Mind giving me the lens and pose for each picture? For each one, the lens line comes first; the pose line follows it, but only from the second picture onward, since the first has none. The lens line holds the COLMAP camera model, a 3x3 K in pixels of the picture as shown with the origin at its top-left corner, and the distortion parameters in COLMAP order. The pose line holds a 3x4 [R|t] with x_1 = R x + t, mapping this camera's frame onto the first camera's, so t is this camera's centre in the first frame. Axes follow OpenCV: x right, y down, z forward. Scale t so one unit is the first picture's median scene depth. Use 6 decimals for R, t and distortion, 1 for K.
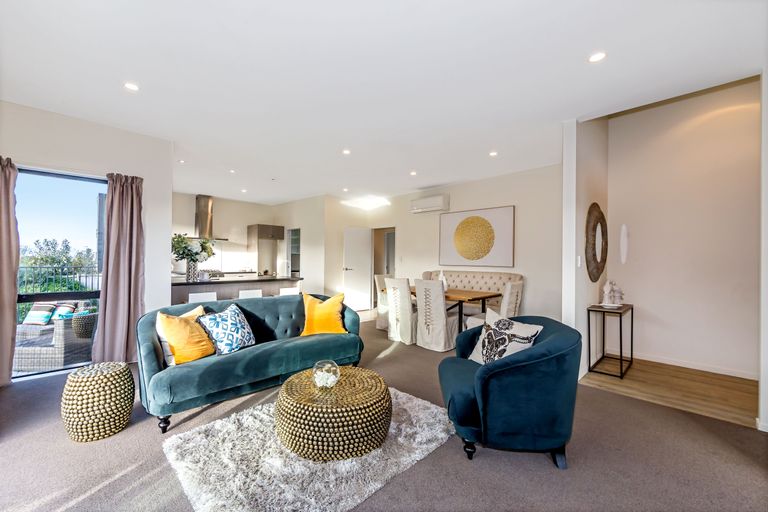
lens RADIAL K [[313.6, 0, 380.9], [0, 313.6, 258.9], [0, 0, 1]] dist [-0.000951, -0.000198]
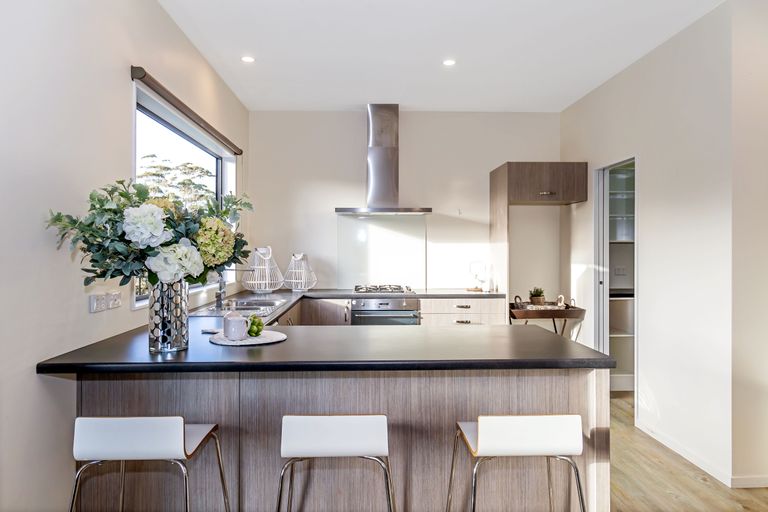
lens RADIAL K [[530.5, 0, 384.0], [0, 530.5, 256.0], [0, 0, 1]] dist [0.064785, 0.000226]
pose [[0.726945, -0.009123, -0.686635, -0.076696], [0.012863, 0.999917, 0.000332, -0.005676], [0.686575, -0.009074, 0.727002, 0.457549]]
